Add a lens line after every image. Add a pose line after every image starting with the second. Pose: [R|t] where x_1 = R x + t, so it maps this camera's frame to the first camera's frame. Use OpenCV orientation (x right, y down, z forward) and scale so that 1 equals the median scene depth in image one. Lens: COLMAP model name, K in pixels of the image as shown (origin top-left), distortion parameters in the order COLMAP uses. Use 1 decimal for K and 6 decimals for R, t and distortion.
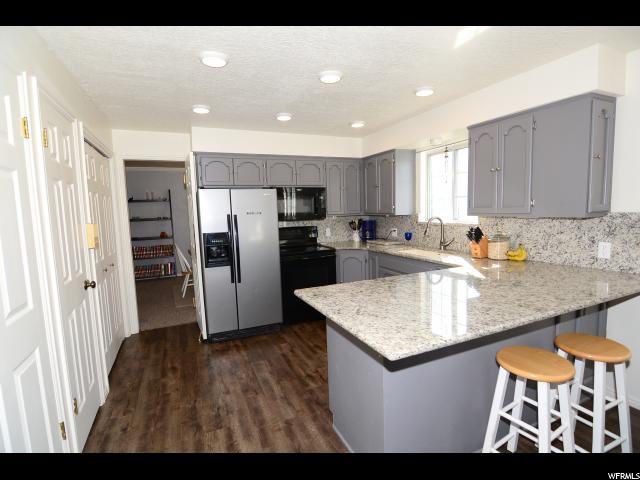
lens RADIAL K [[329.8, 0, 324.2], [0, 329.8, 239.6], [0, 0, 1]] dist [-0.014588, -0.005530]
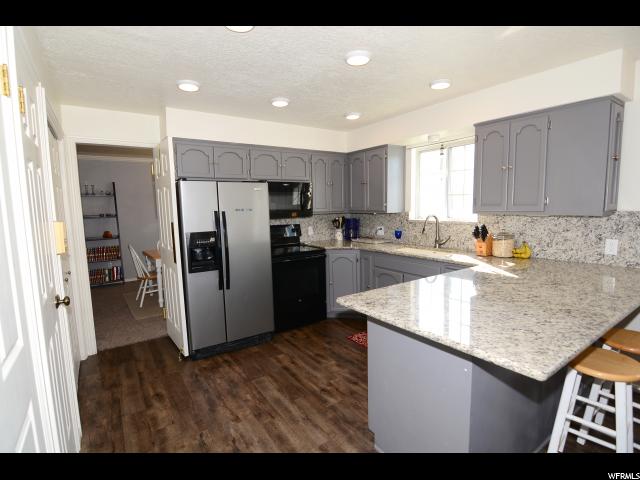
lens RADIAL K [[329.8, 0, 319.0], [0, 329.8, 239.5], [0, 0, 1]] dist [-0.014588, -0.005530]
pose [[0.982706, -0.009991, 0.184902, -0.203380], [0.008955, 0.999939, 0.006436, -0.004992], [-0.184955, -0.004669, 0.982736, 0.107087]]
